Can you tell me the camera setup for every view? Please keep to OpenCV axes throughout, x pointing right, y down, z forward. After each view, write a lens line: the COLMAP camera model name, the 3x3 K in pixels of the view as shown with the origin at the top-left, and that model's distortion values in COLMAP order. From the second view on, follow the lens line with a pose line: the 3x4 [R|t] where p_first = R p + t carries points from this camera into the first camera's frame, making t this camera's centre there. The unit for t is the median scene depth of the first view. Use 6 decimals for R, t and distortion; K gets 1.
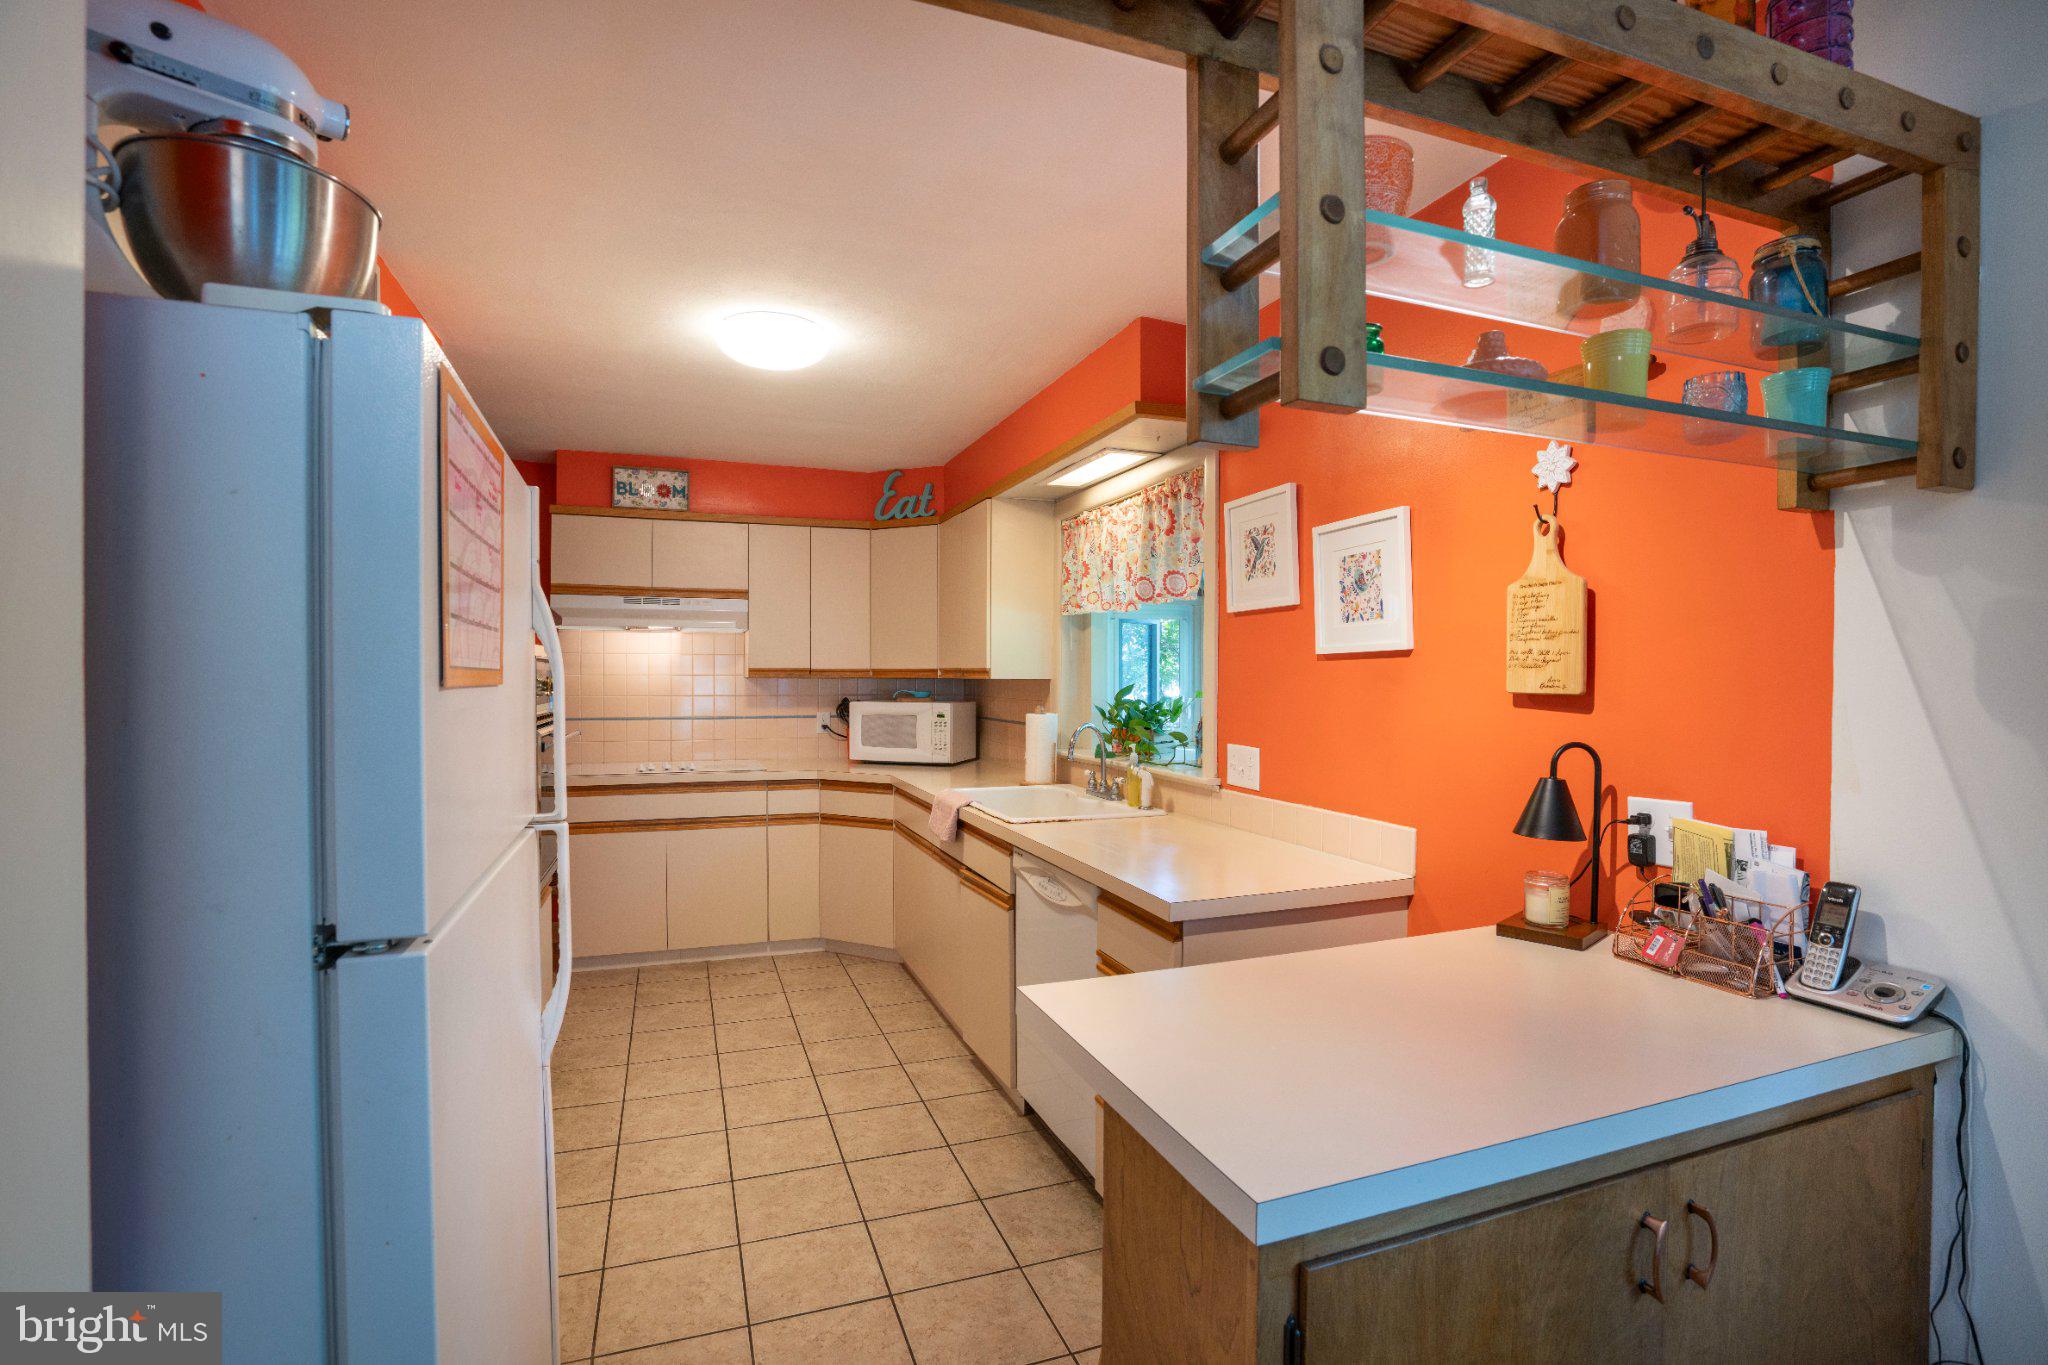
lens RADIAL K [[942.9, 0, 1020.9], [0, 942.9, 675.6], [0, 0, 1]] dist [-0.049809, 0.012338]
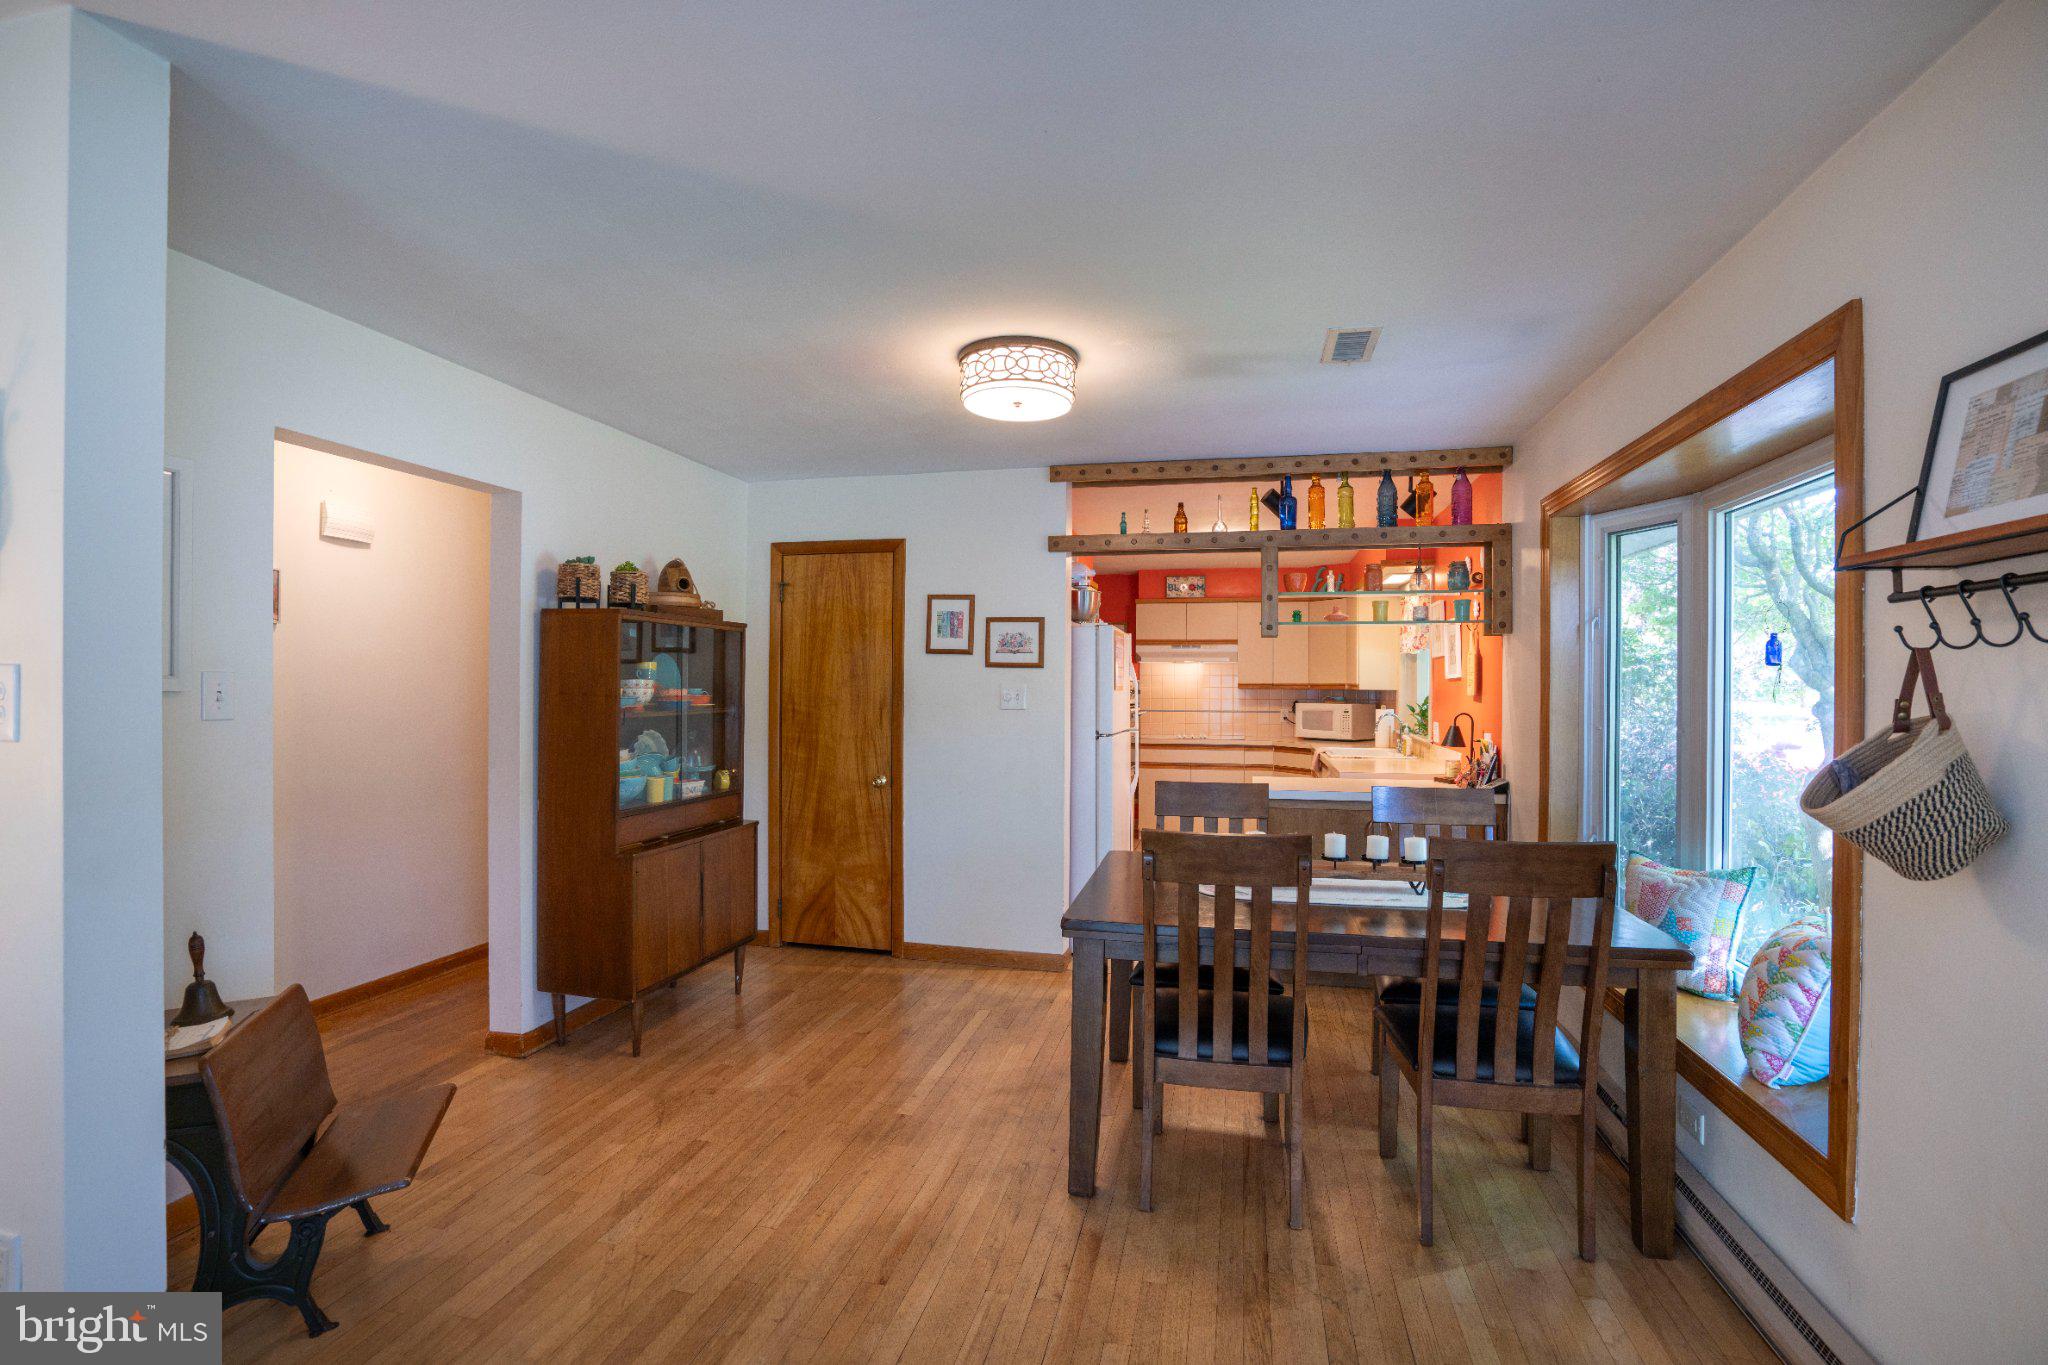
lens RADIAL K [[942.9, 0, 1026.2], [0, 942.9, 682.8], [0, 0, 1]] dist [-0.049809, 0.012338]
pose [[0.831934, -0.000384, -0.554875, 0.444761], [-0.001360, 0.999995, -0.002731, -0.003829], [0.554874, 0.003026, 0.831929, -0.859592]]
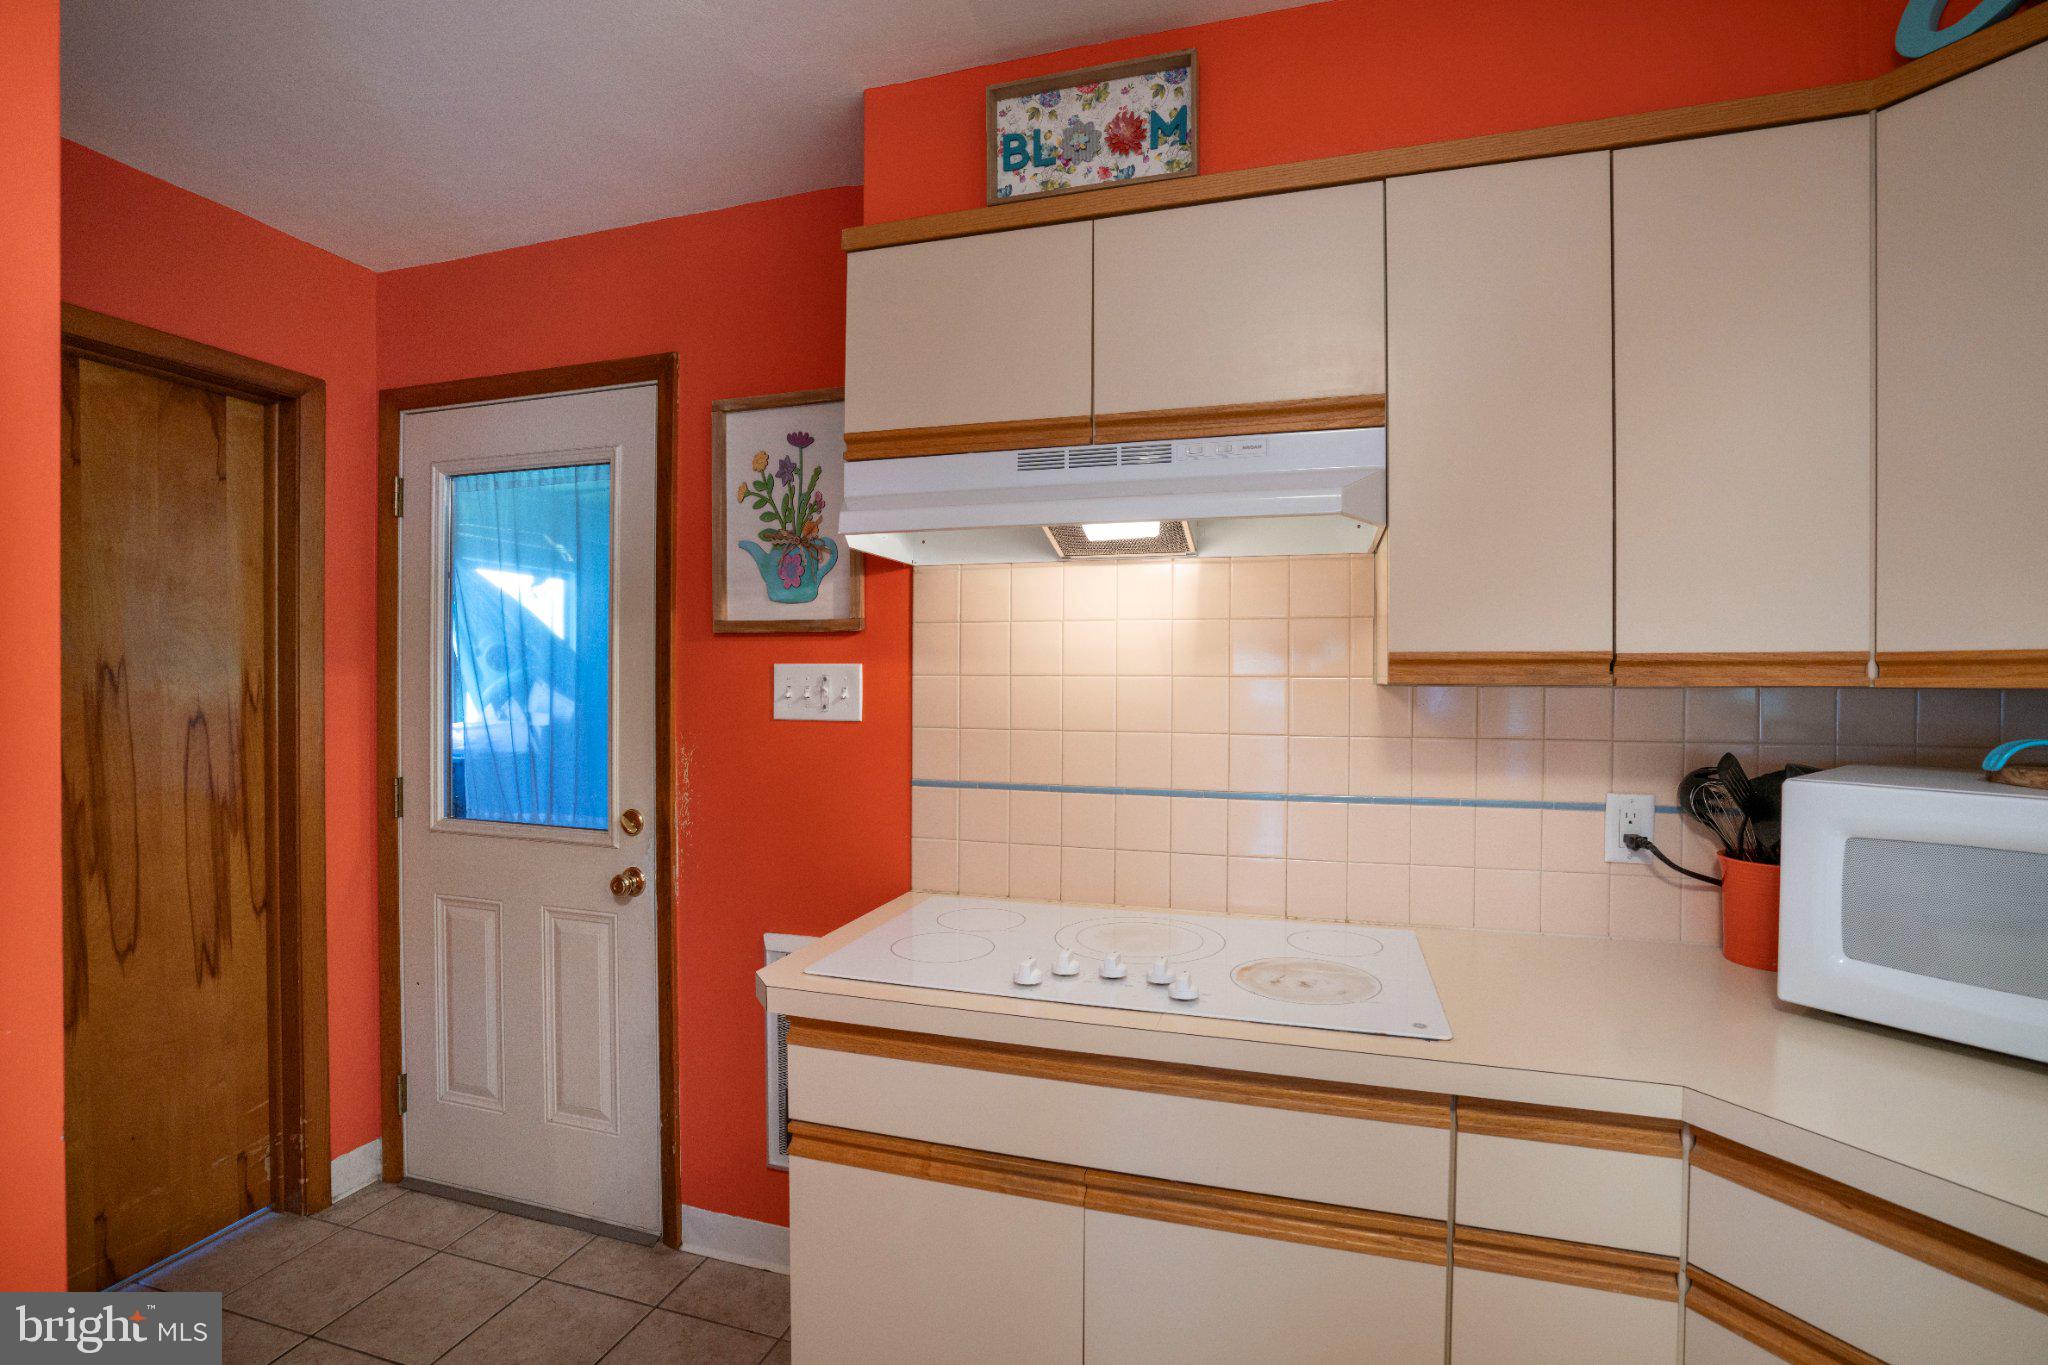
lens RADIAL K [[942.9, 0, 1028.3], [0, 942.9, 688.2], [0, 0, 1]] dist [-0.049809, 0.012338]
pose [[0.792944, 0.008418, -0.609236, -0.238849], [0.000321, 0.999899, 0.014233, -0.001444], [0.609294, -0.011482, 0.792861, 0.834196]]
